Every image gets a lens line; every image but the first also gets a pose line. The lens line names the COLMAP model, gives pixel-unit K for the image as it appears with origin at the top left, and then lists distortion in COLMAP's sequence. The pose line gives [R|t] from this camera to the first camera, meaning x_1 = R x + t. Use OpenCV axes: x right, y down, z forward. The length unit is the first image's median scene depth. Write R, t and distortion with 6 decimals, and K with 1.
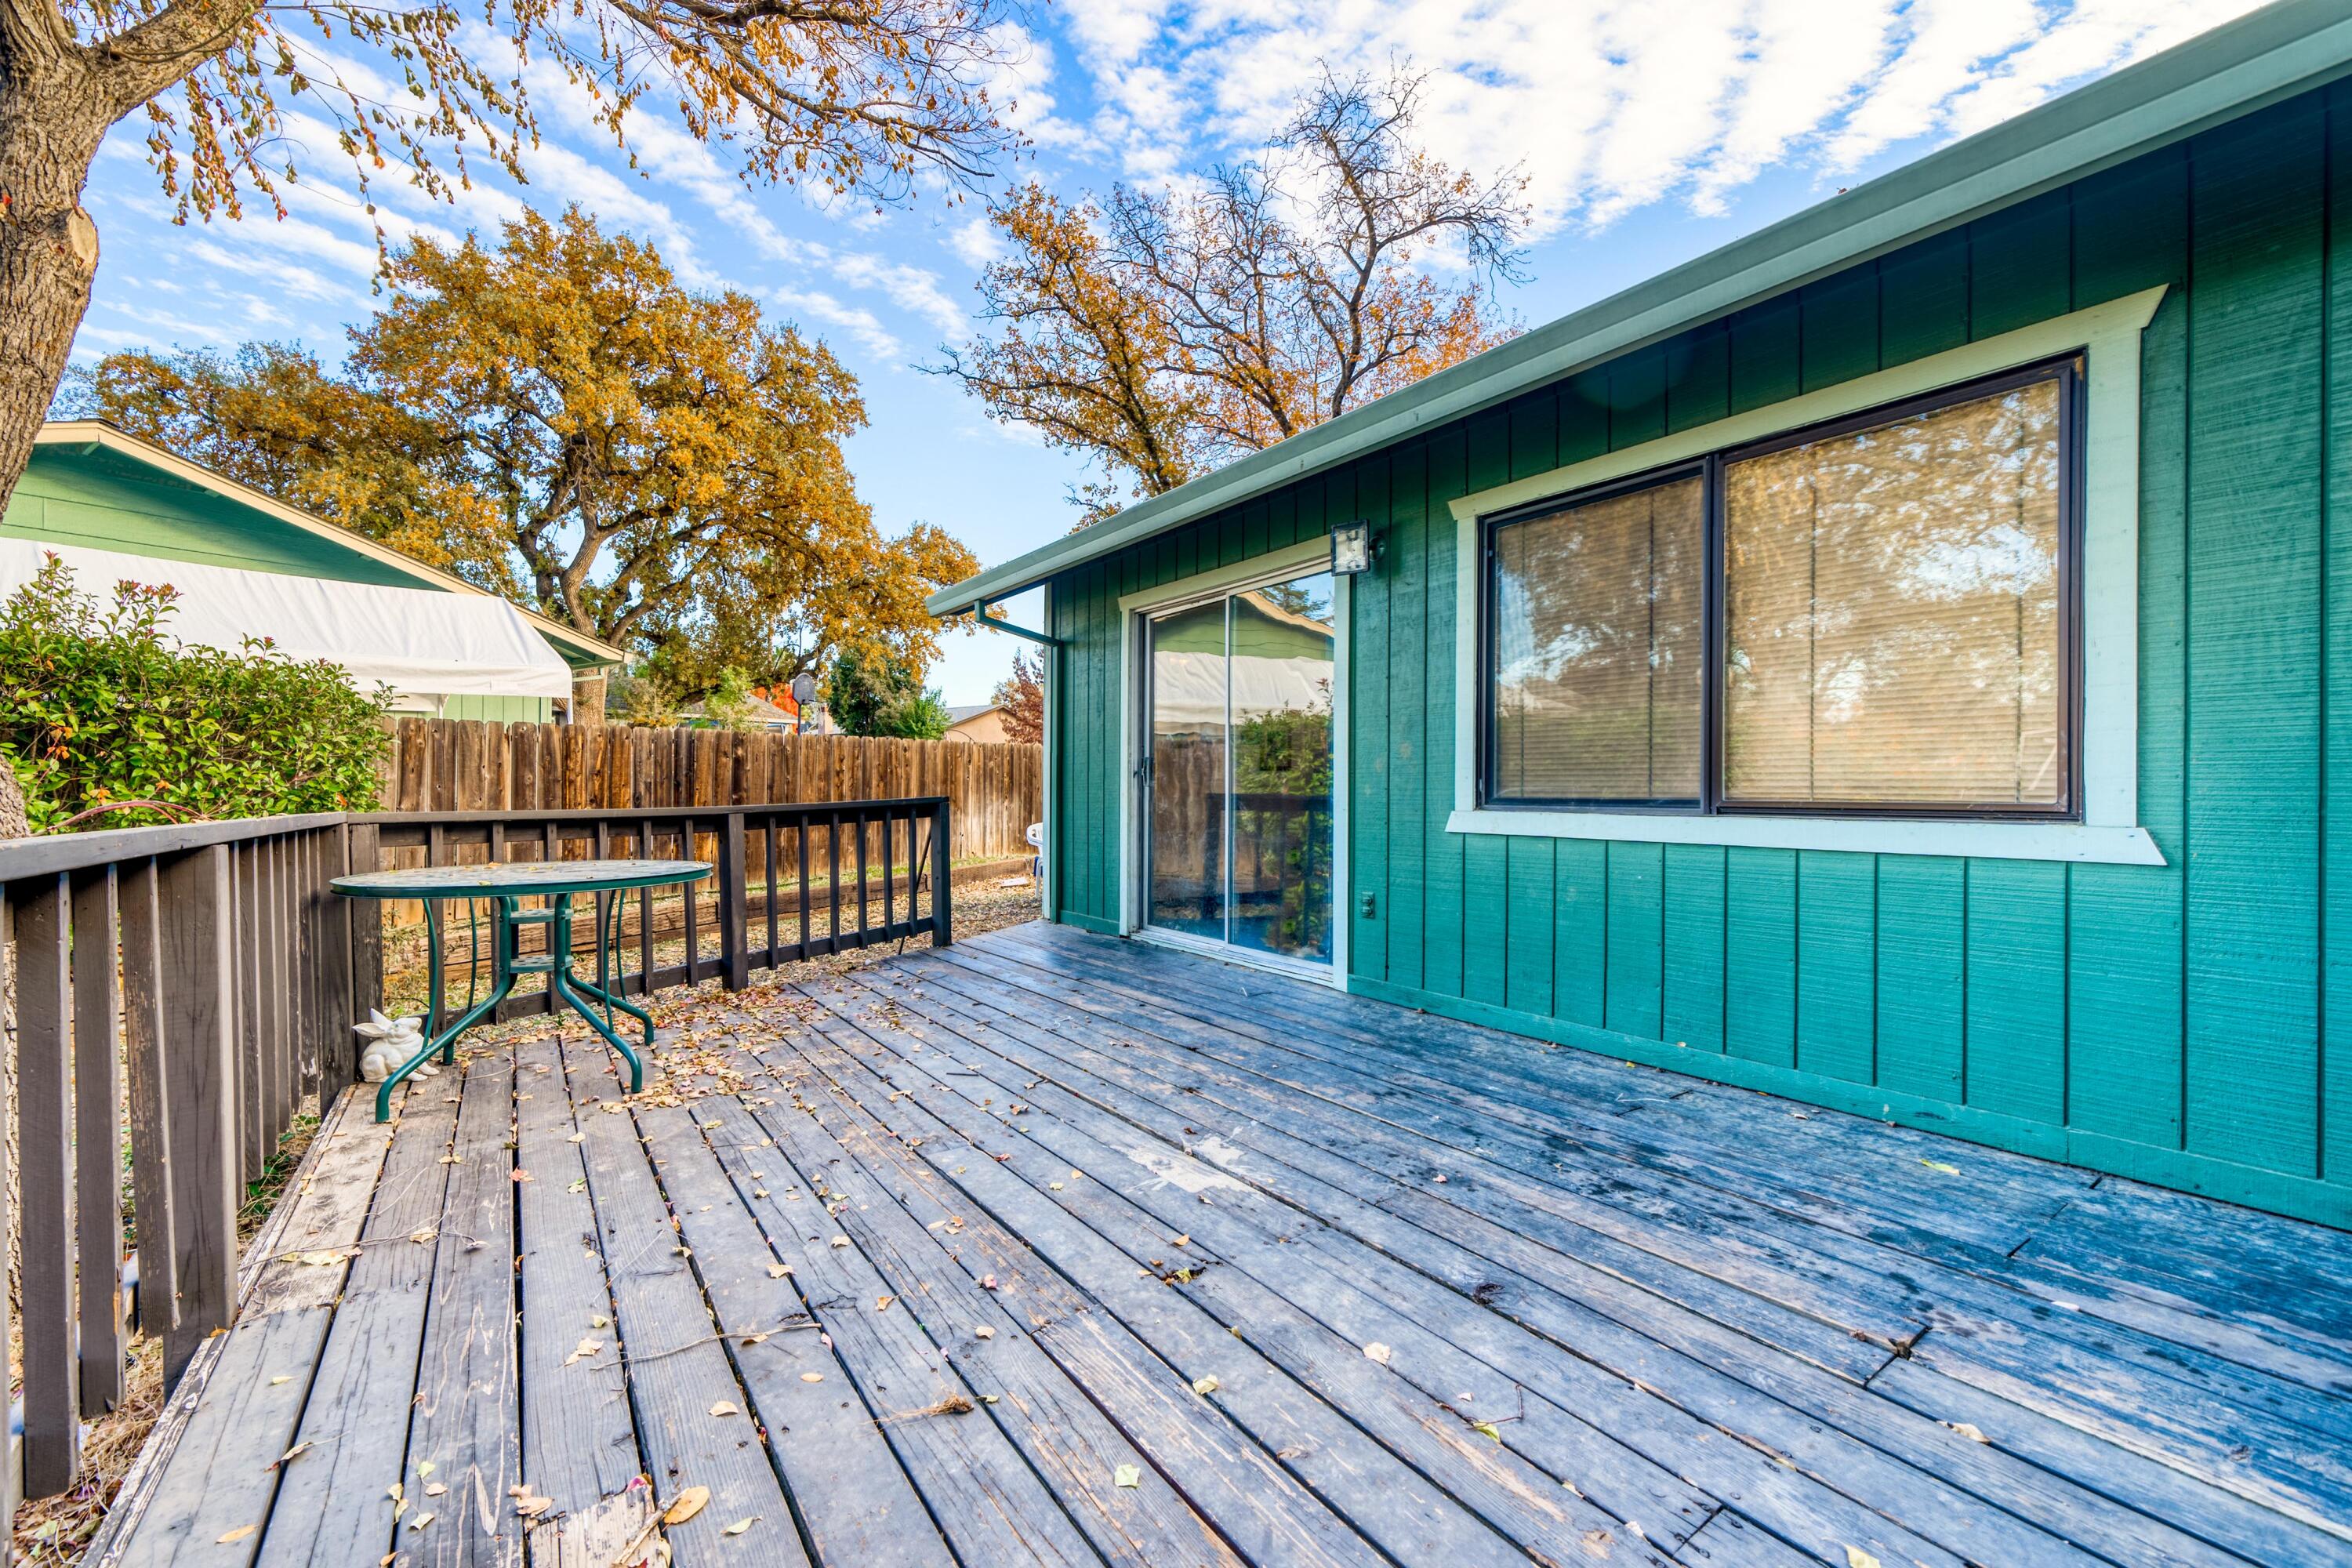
lens RADIAL K [[983.9, 0, 1158.1], [0, 983.9, 786.7], [0, 0, 1]] dist [0.000774, 0.000267]
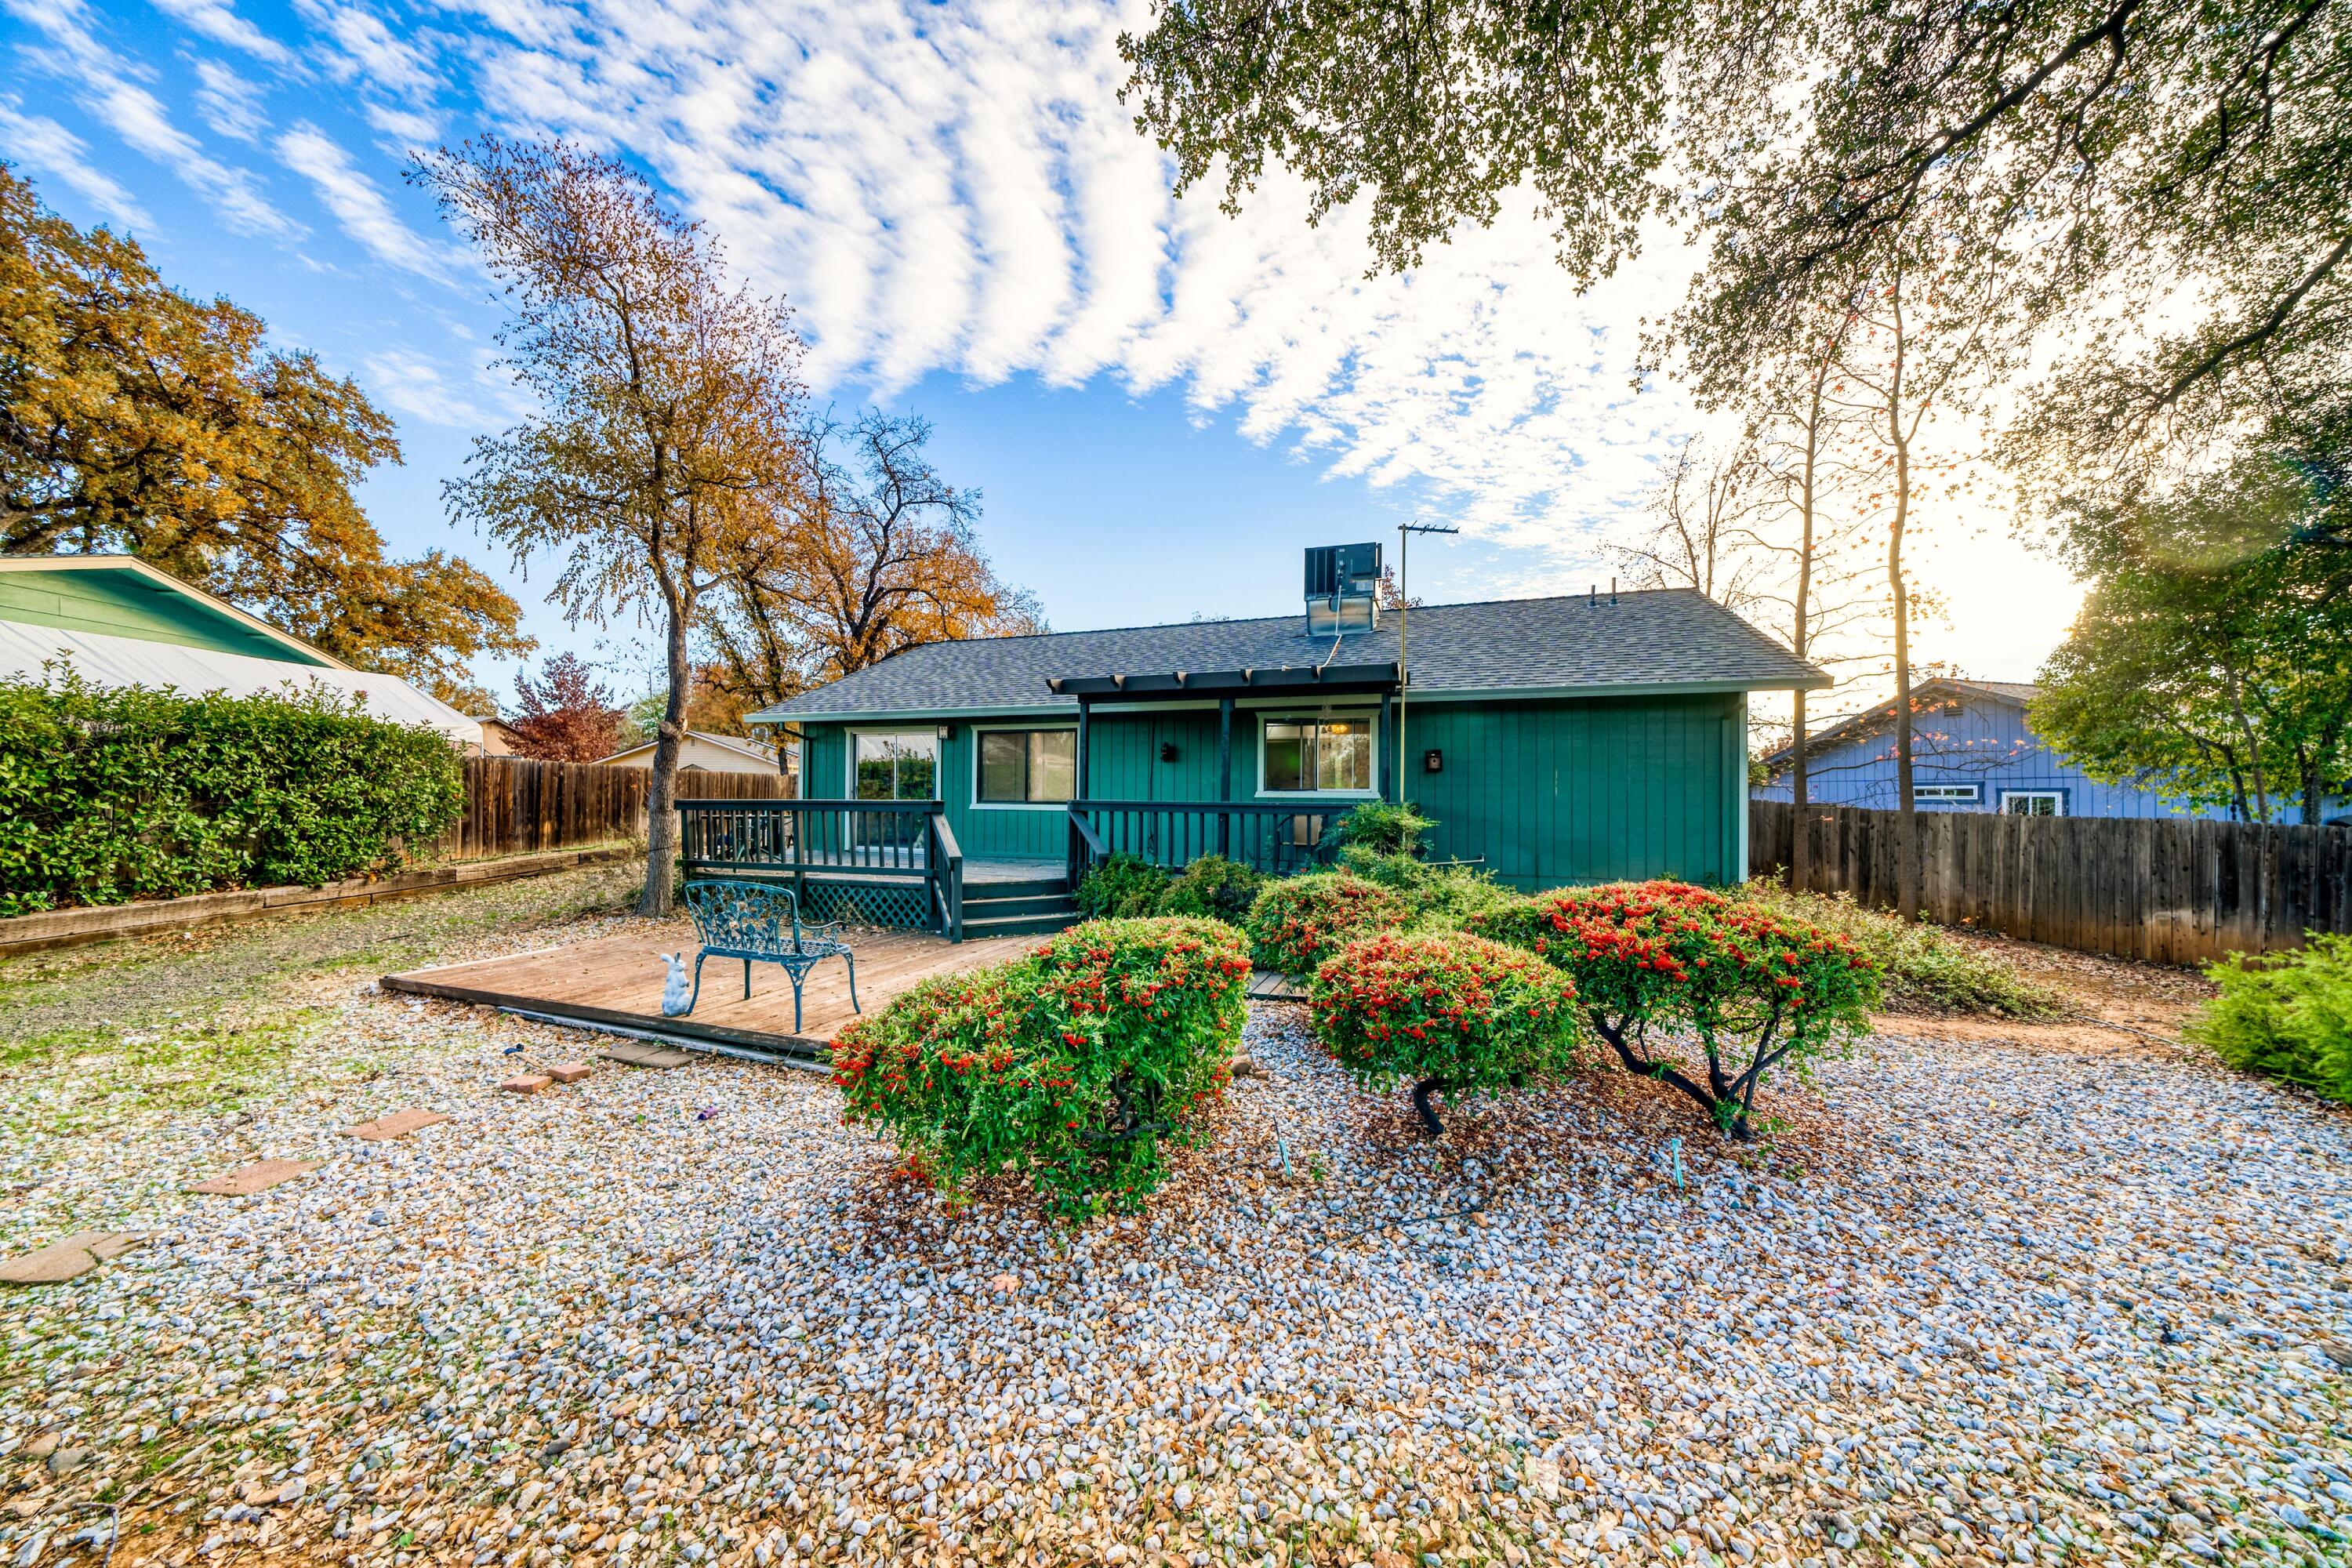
lens RADIAL K [[983.9, 0, 1158.1], [0, 983.9, 786.7], [0, 0, 1]] dist [0.000774, 0.000267]
pose [[0.844528, 0.019852, 0.535144, -0.327062], [-0.012126, 0.999765, -0.017951, 0.004872], [-0.535375, 0.008670, 0.844570, -0.759975]]
